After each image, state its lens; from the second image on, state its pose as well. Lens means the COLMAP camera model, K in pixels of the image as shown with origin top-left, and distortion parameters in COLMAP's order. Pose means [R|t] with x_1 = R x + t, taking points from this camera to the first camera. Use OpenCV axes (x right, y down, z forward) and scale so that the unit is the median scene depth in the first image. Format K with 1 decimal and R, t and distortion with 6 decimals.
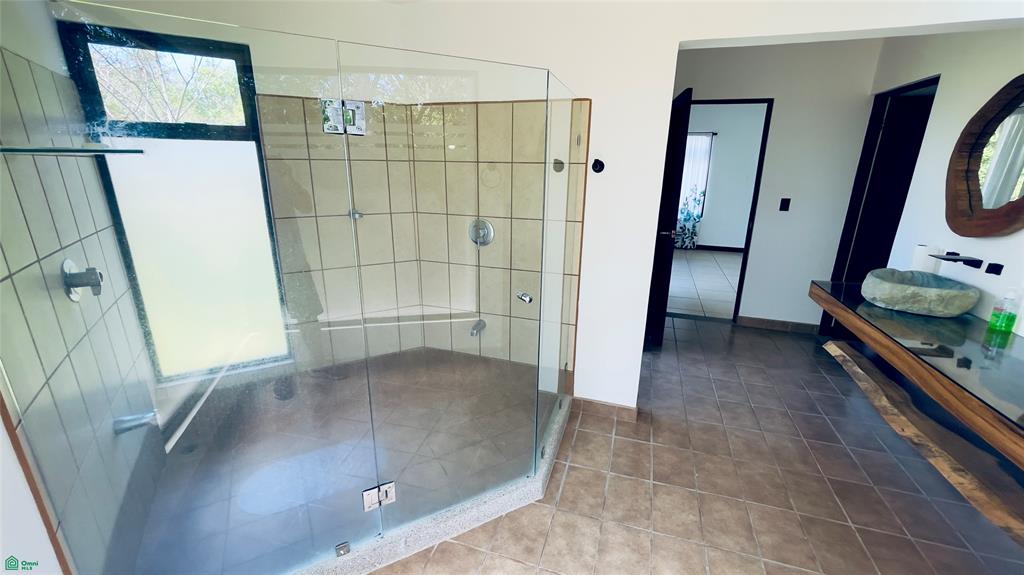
lens RADIAL K [[418.2, 0, 511.7], [0, 418.2, 291.3], [0, 0, 1]] dist [-0.003422, 0.002414]
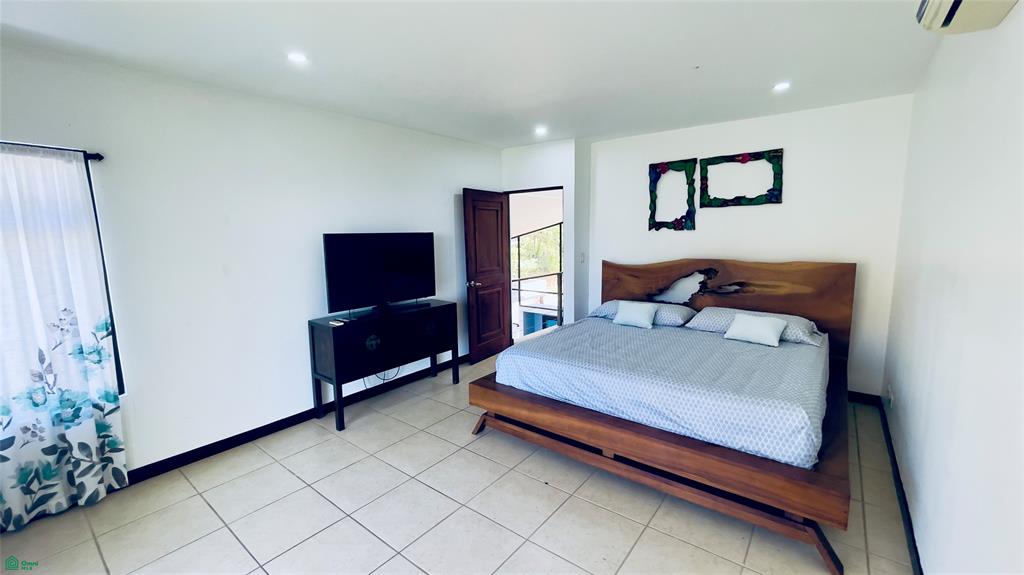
lens RADIAL K [[418.2, 0, 512.5], [0, 418.2, 287.5], [0, 0, 1]] dist [-0.003422, 0.002414]
pose [[0.344329, -0.139464, 0.928433, 0.258424], [0.291849, 0.955811, 0.035339, -0.178500], [-0.892335, 0.258794, 0.369816, 0.563695]]
